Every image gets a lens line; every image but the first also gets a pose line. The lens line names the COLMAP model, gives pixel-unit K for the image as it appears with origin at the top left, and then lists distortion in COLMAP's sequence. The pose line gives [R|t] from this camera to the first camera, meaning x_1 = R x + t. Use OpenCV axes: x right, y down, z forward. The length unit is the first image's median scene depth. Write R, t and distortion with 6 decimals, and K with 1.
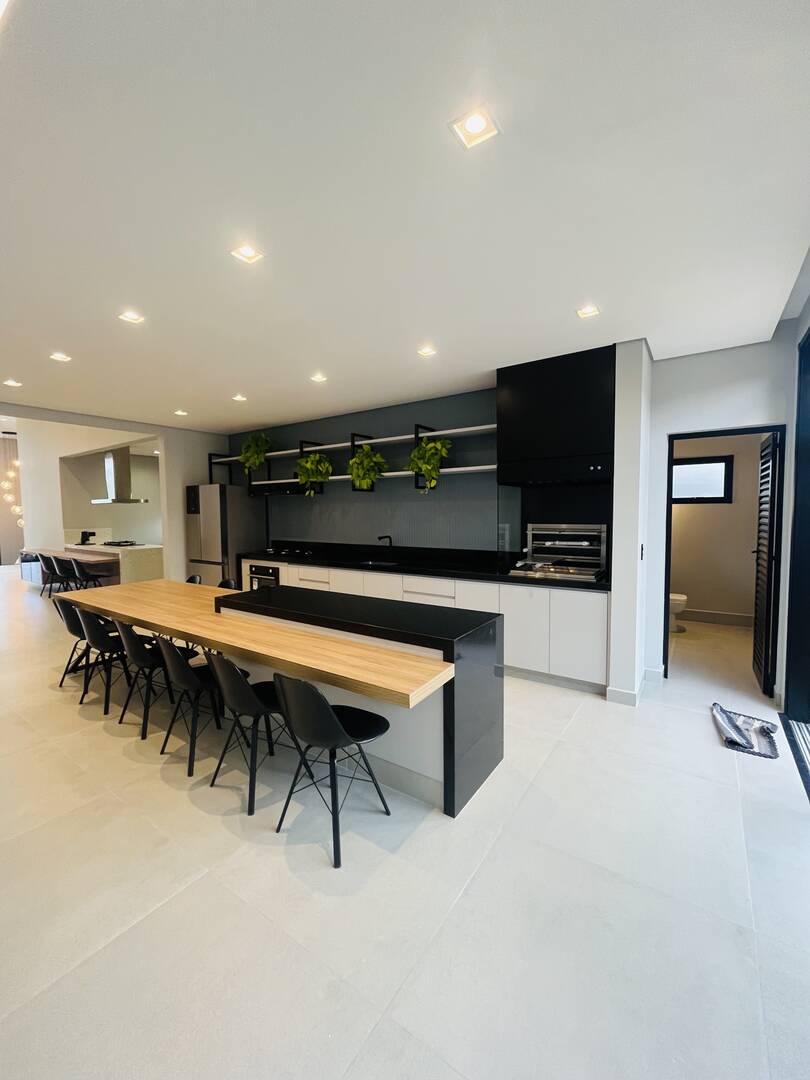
lens RADIAL K [[438.3, 0, 406.8], [0, 438.3, 538.7], [0, 0, 1]] dist [-0.004439, -0.000110]
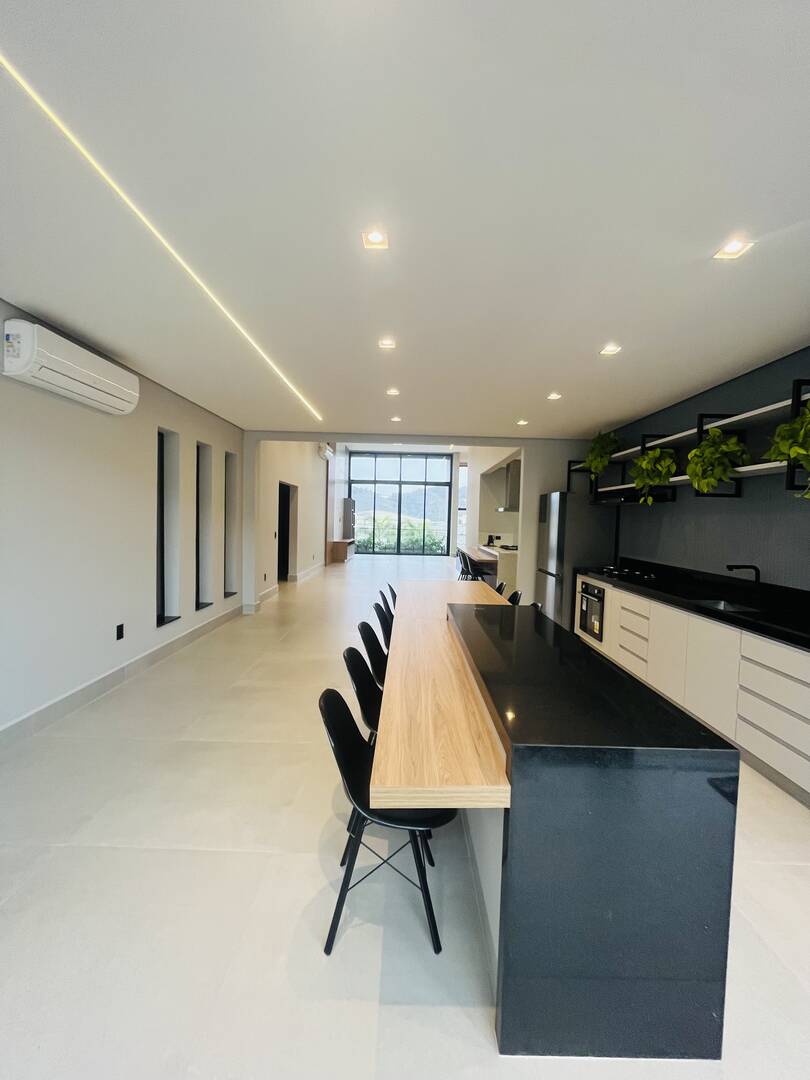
lens RADIAL K [[438.3, 0, 406.8], [0, 438.3, 538.7], [0, 0, 1]] dist [-0.004439, -0.000110]
pose [[0.566371, 0.064376, -0.821633, 0.187103], [-0.088511, 0.995930, 0.017019, -0.011556], [0.819384, 0.063085, 0.569763, 0.215092]]
